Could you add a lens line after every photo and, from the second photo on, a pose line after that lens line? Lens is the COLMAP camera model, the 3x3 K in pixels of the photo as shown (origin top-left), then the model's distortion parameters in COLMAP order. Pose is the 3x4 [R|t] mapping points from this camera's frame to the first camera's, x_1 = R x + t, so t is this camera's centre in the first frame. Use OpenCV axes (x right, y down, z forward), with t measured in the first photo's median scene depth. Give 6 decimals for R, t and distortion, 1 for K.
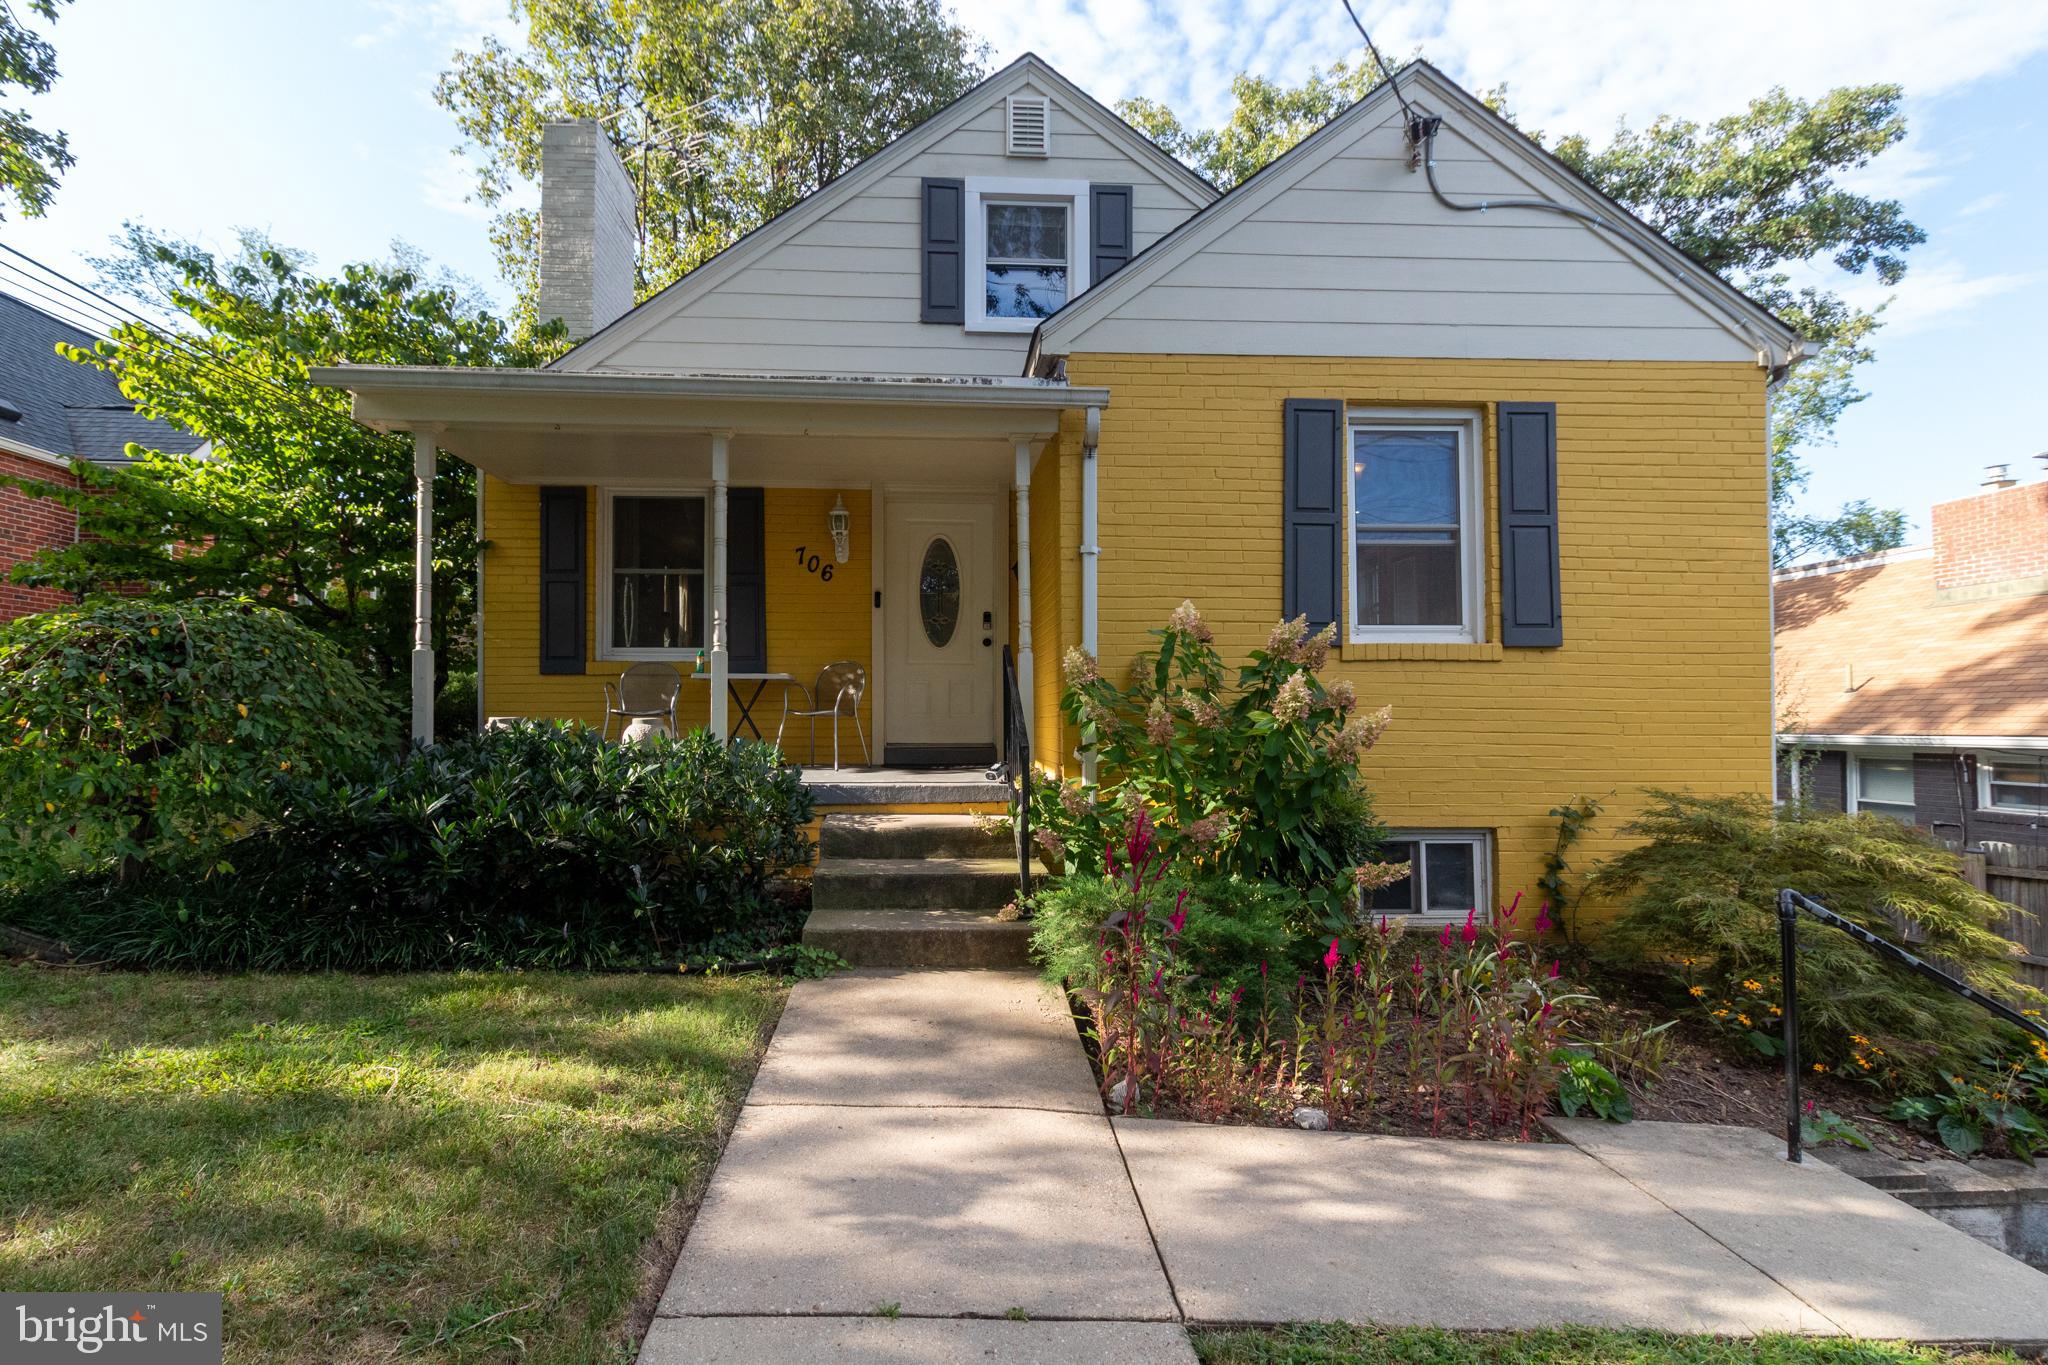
lens RADIAL K [[913.2, 0, 964.7], [0, 913.2, 688.6], [0, 0, 1]] dist [0.000357, -0.000088]
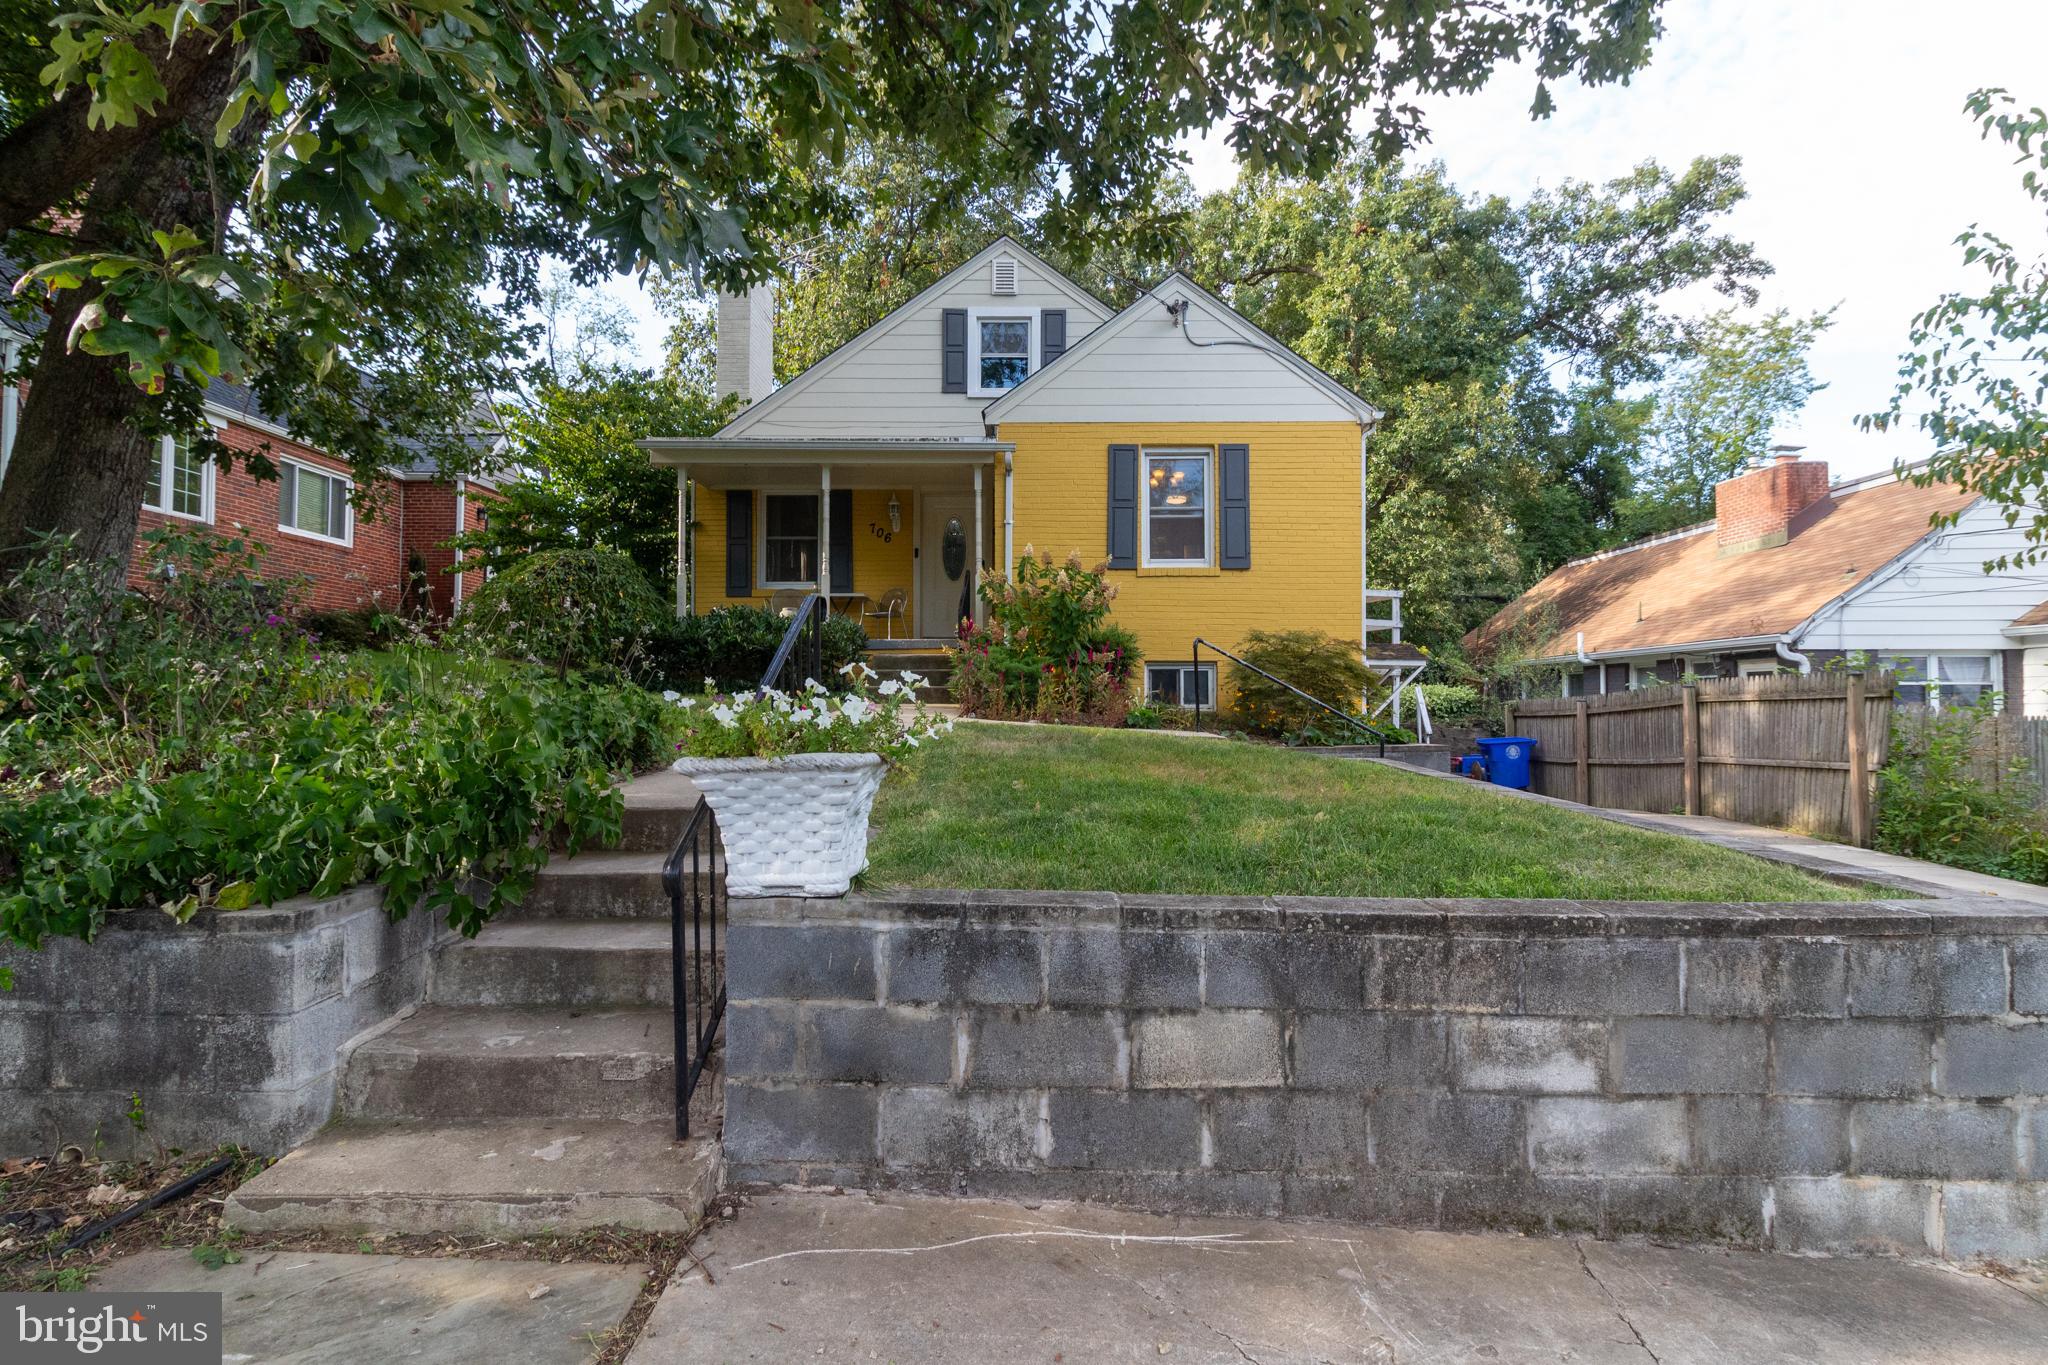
lens RADIAL K [[947.0, 0, 1030.6], [0, 947.0, 659.8], [0, 0, 1]] dist [-0.000650, 0.000192]
pose [[0.998423, -0.003062, -0.056055, 0.220793], [0.002172, 0.999871, -0.015931, 0.134178], [0.056096, 0.015784, 0.998301, -0.778085]]
